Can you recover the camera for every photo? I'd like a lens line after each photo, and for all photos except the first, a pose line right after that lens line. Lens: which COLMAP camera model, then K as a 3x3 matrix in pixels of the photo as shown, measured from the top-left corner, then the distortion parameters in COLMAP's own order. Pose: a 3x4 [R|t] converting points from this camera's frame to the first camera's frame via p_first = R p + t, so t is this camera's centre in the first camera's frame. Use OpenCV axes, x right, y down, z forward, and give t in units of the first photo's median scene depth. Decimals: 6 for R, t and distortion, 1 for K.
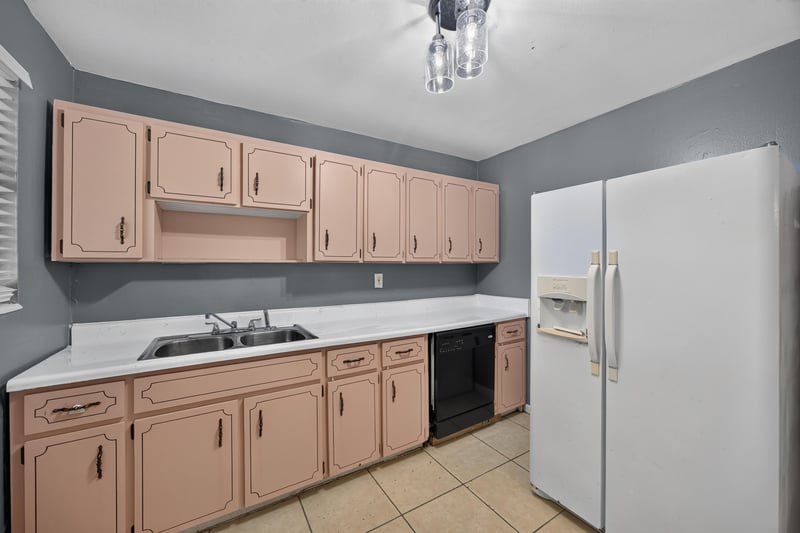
lens RADIAL K [[303.1, 0, 398.7], [0, 303.1, 265.2], [0, 0, 1]] dist [-0.012138, 0.002603]
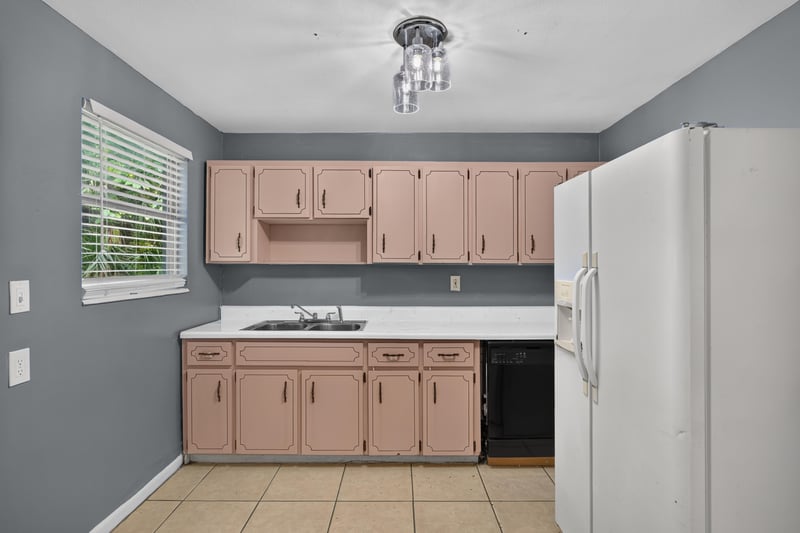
lens RADIAL K [[388.7, 0, 397.8], [0, 388.7, 267.4], [0, 0, 1]] dist [-0.011562, 0.002166]
pose [[0.858770, 0.005190, -0.512334, 0.596012], [-0.004639, 0.999986, 0.002354, -0.001512], [0.512339, 0.000355, 0.858783, -0.186289]]
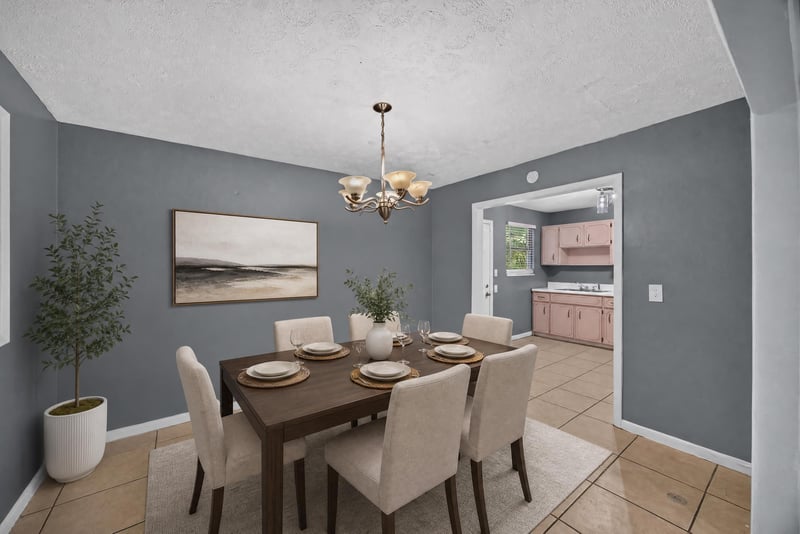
lens RADIAL K [[303.1, 0, 402.6], [0, 303.1, 267.1], [0, 0, 1]] dist [-0.012138, 0.002603]
pose [[0.099953, 0.005169, -0.994979, 2.278302], [-0.004123, 0.999980, 0.004781, 0.001172], [0.994984, 0.003625, 0.099972, -1.081732]]
